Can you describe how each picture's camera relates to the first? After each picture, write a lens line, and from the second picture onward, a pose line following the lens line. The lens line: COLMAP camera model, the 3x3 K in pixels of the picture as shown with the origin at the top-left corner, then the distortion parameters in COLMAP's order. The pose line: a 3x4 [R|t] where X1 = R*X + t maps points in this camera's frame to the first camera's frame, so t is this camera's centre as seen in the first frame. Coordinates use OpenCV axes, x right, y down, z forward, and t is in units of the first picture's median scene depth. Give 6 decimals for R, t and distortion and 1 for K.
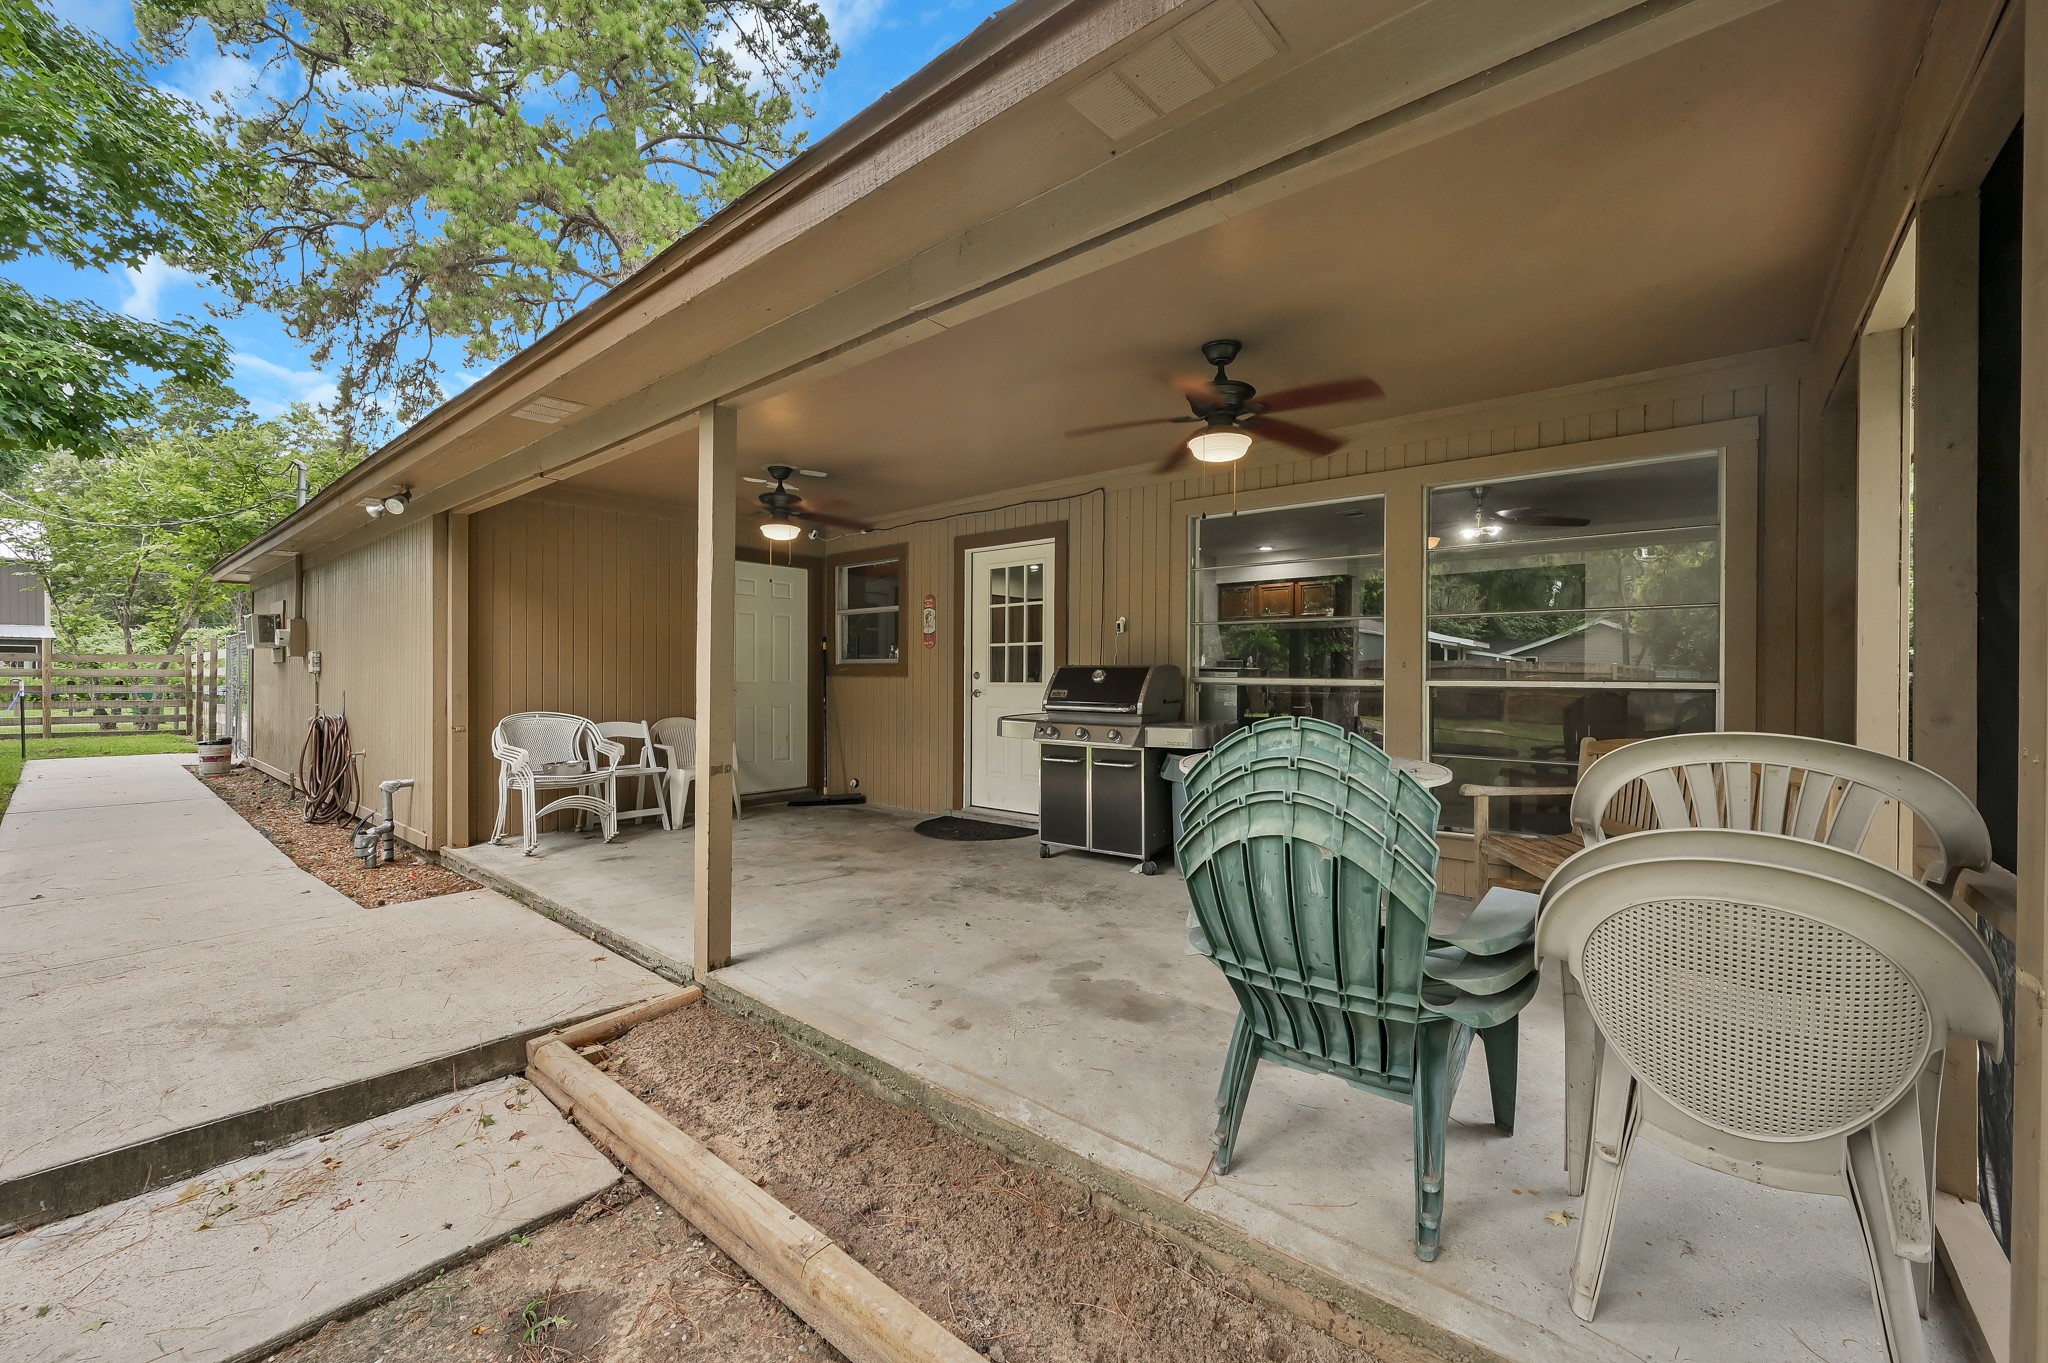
lens RADIAL K [[825.0, 0, 1033.6], [0, 825.0, 677.4], [0, 0, 1]] dist [-0.007268, 0.001961]
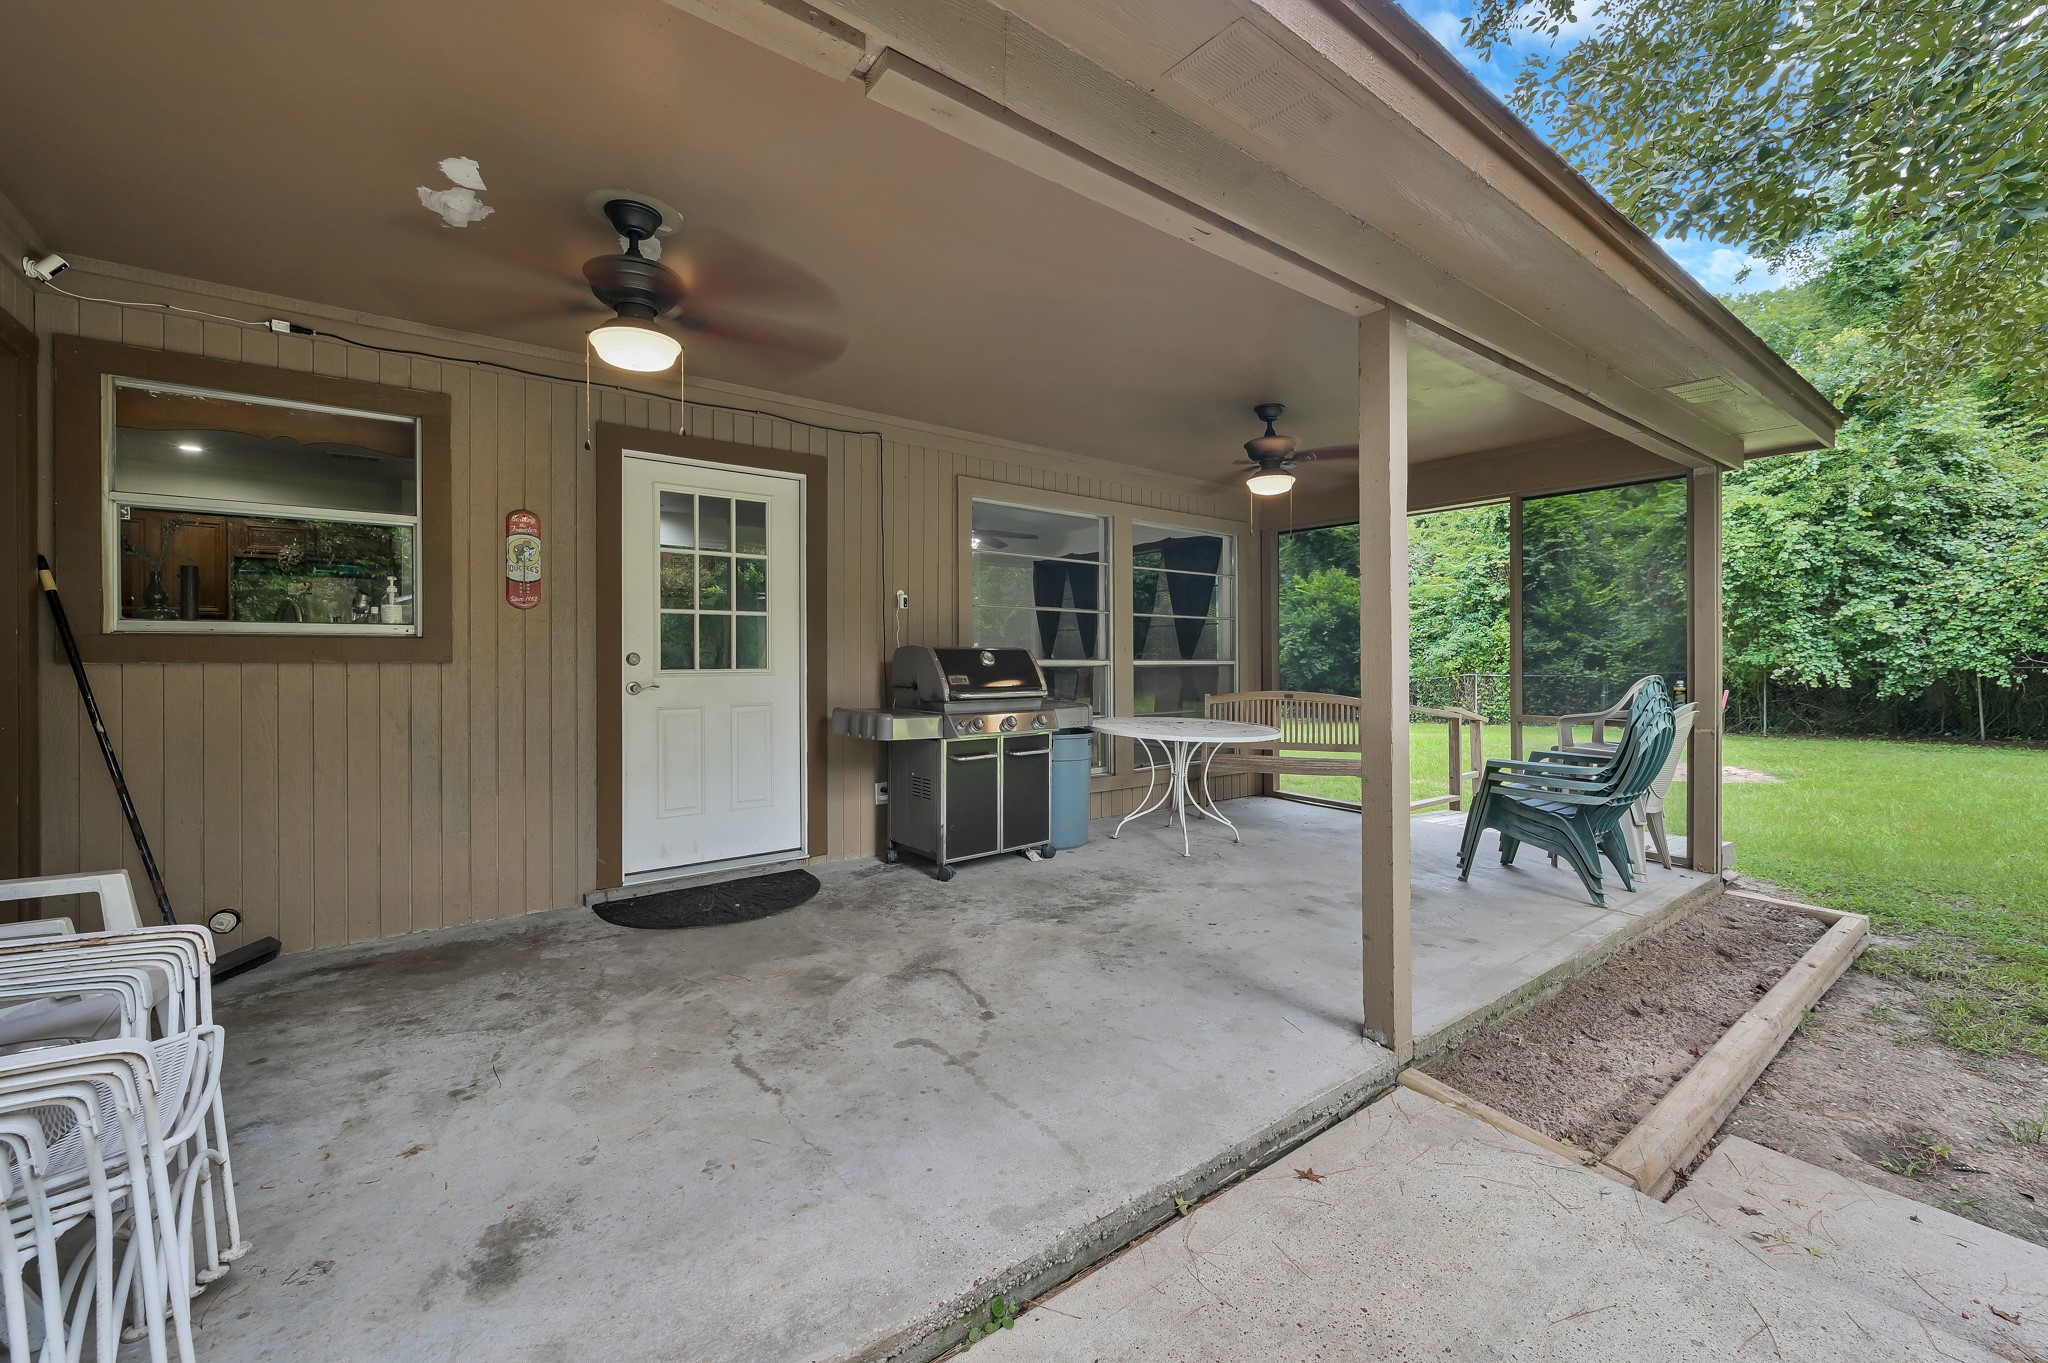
lens RADIAL K [[825.0, 0, 1030.8], [0, 825.0, 667.4], [0, 0, 1]] dist [-0.007268, 0.001961]
pose [[0.212248, -0.014007, 0.977115, -0.914173], [0.003913, 0.999901, 0.013484, -0.005104], [-0.977208, 0.000962, 0.212282, 0.883554]]
